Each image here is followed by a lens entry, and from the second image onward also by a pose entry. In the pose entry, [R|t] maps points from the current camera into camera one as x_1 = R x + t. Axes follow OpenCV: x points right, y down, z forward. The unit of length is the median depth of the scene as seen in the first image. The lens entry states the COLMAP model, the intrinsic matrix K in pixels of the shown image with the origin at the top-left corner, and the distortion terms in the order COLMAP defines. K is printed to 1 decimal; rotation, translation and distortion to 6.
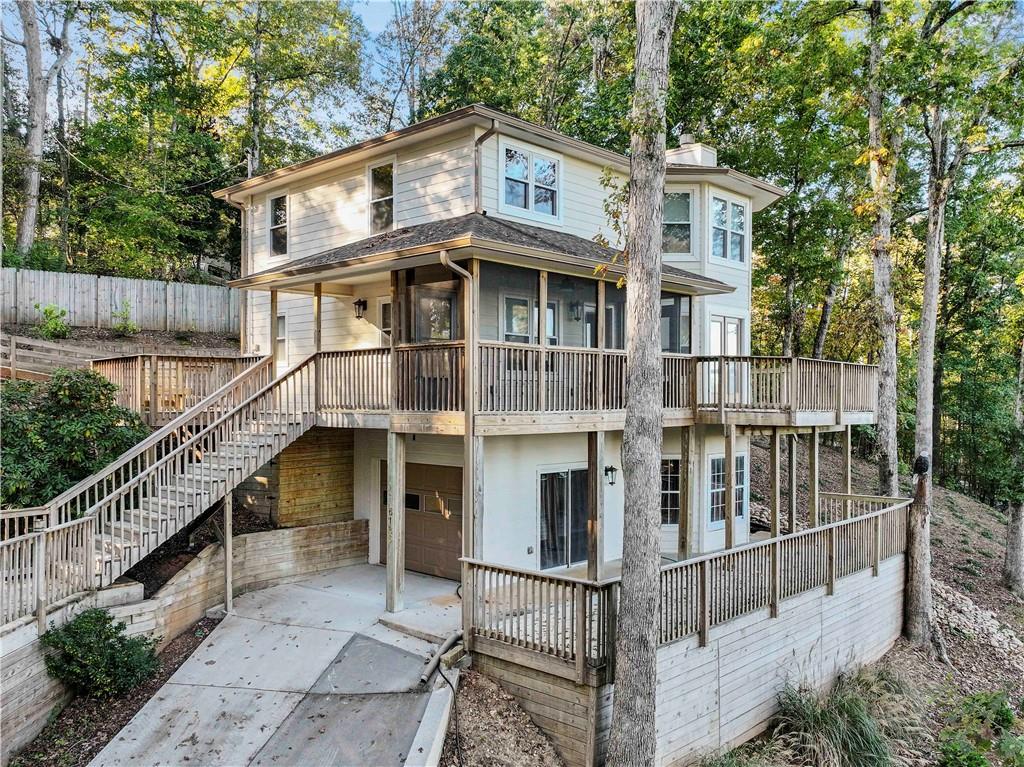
lens RADIAL K [[829.1, 0, 513.1], [0, 829.1, 386.3], [0, 0, 1]] dist [0.006050, 0.005910]
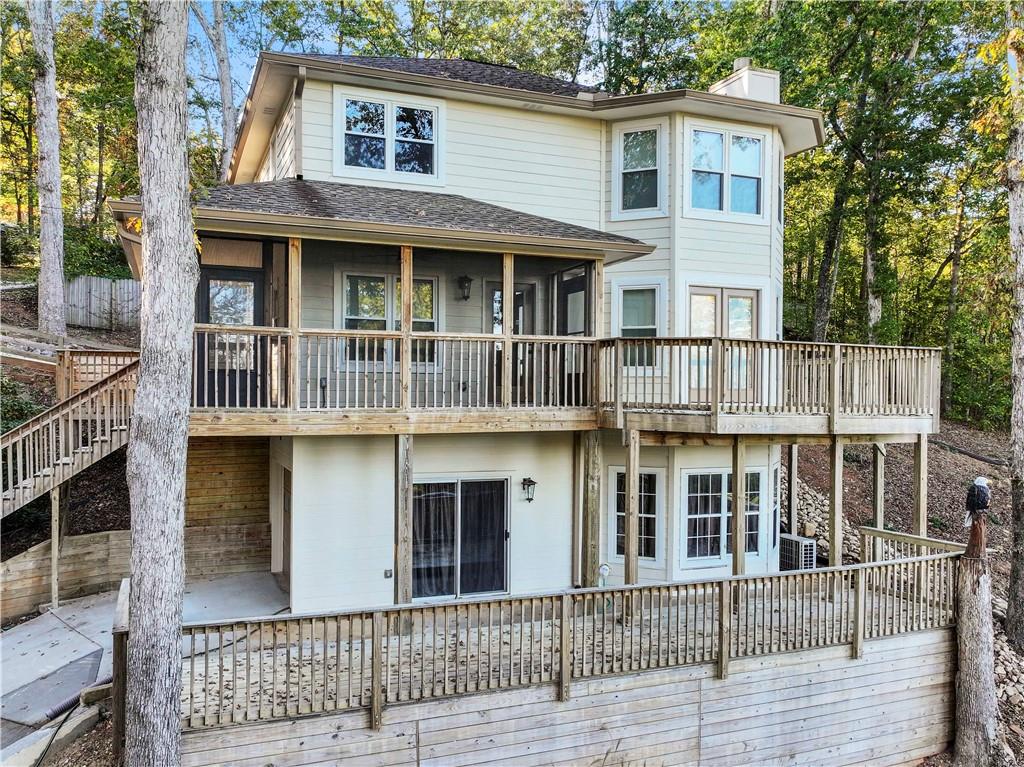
lens RADIAL K [[829.1, 0, 509.0], [0, 829.1, 390.8], [0, 0, 1]] dist [0.006050, 0.005910]
pose [[0.911711, 0.002154, -0.410826, 0.455727], [0.000582, 0.999978, 0.006536, 0.005685], [0.410832, -0.006198, 0.911690, 0.267507]]
